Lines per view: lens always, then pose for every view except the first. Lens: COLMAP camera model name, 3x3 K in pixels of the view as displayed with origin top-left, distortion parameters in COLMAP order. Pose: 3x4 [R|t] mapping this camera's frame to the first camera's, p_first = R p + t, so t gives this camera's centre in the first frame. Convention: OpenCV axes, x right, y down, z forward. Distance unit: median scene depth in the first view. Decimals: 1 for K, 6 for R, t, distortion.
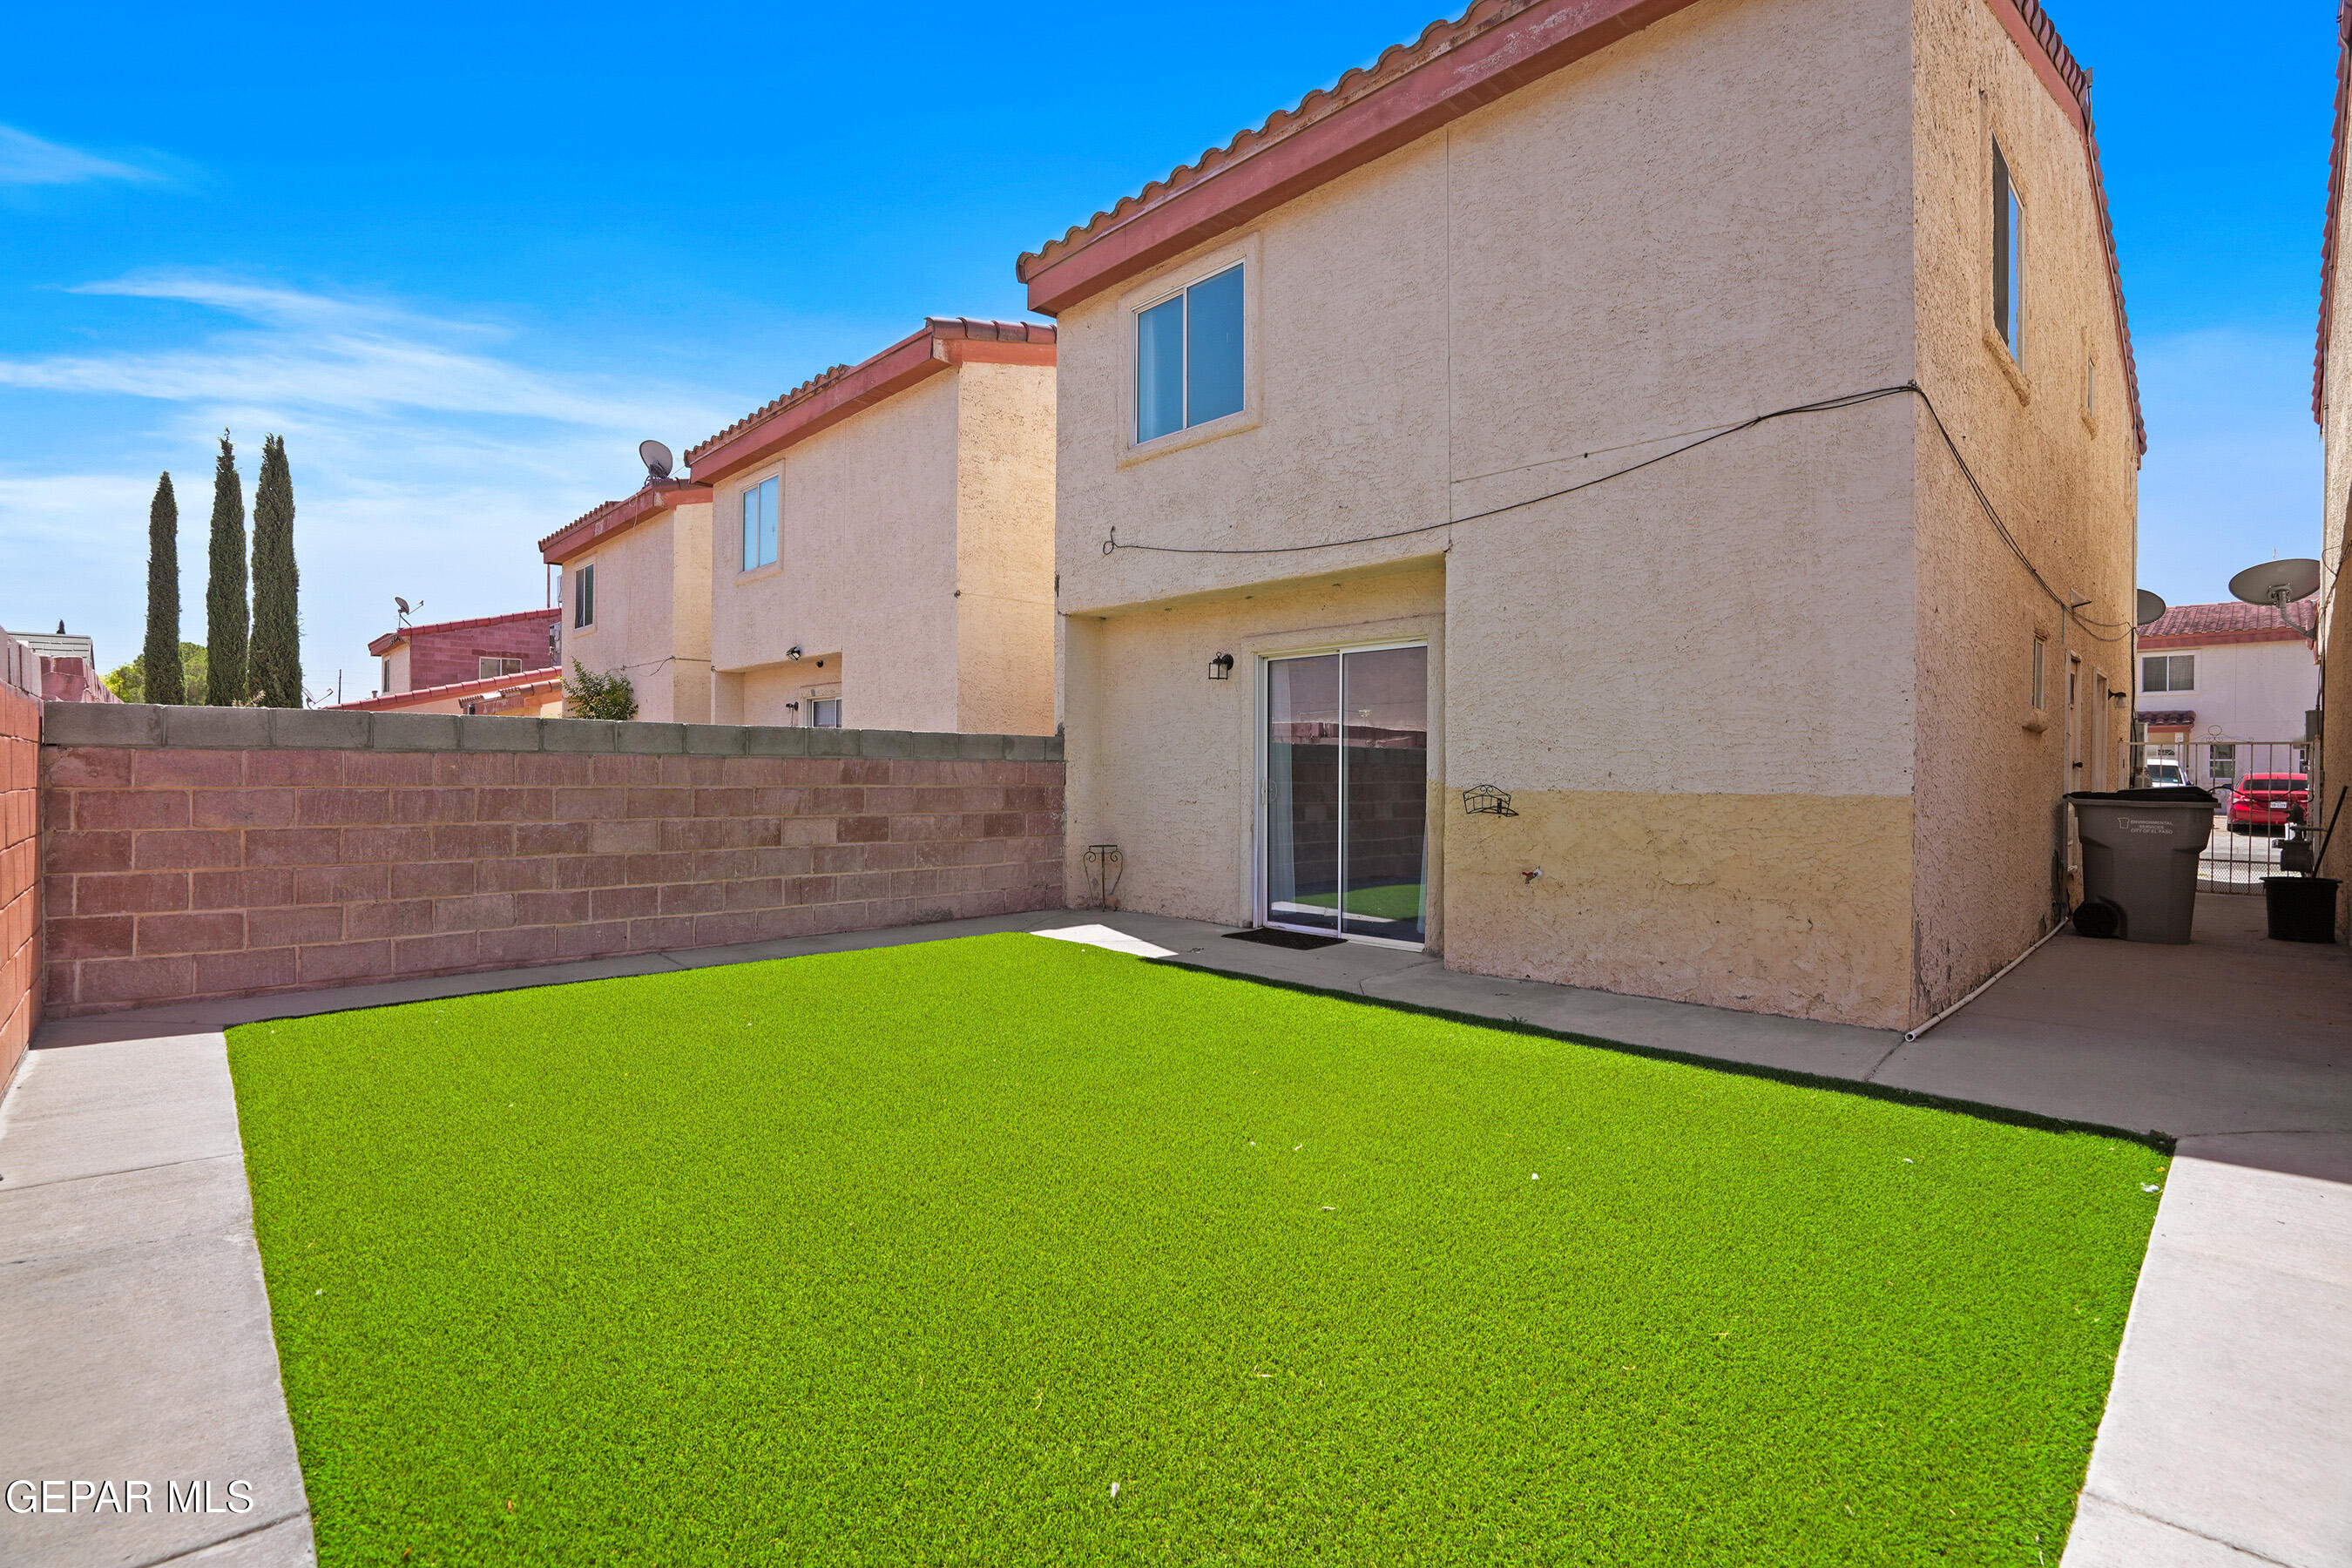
lens RADIAL K [[1094.5, 0, 1173.1], [0, 1094.5, 780.1], [0, 0, 1]] dist [-0.043977, 0.013171]
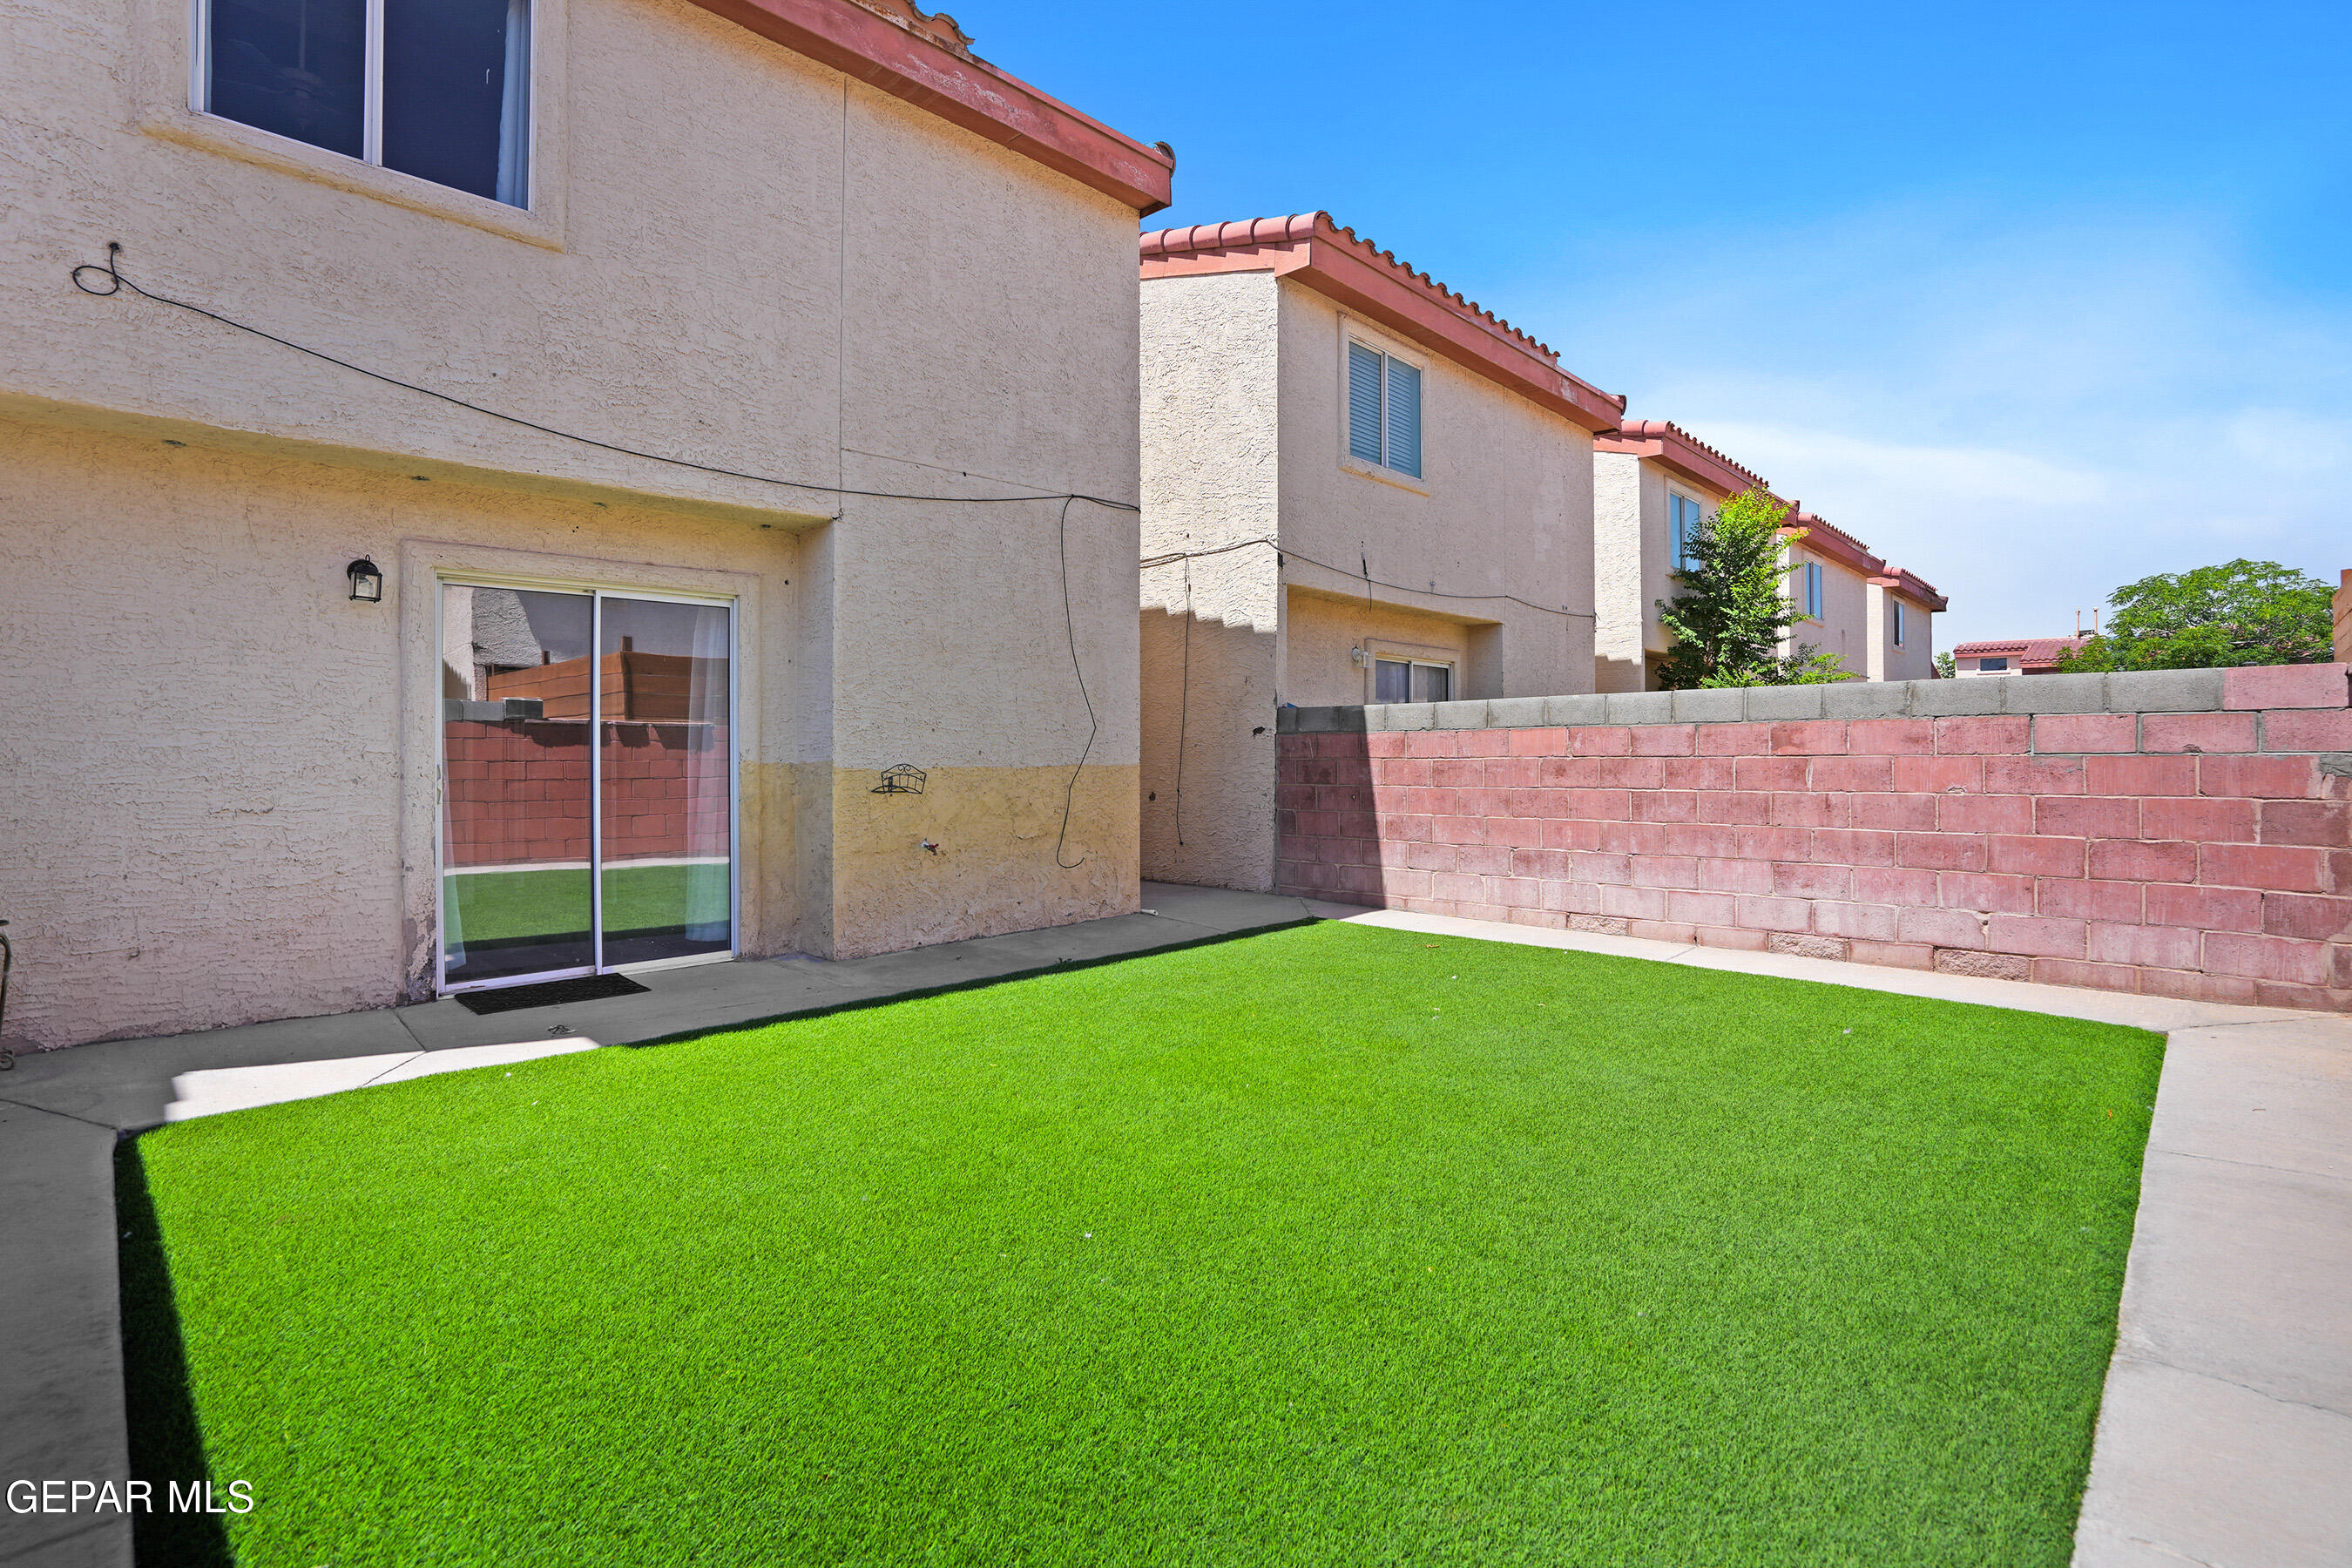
lens RADIAL K [[1094.5, 0, 1168.6], [0, 1094.5, 752.2], [0, 0, 1]] dist [-0.043977, 0.013171]
pose [[-0.022582, -0.003060, 0.999740, -0.753810], [0.015248, 0.999878, 0.003405, -0.006326], [-0.999629, 0.015321, -0.022532, 0.790850]]
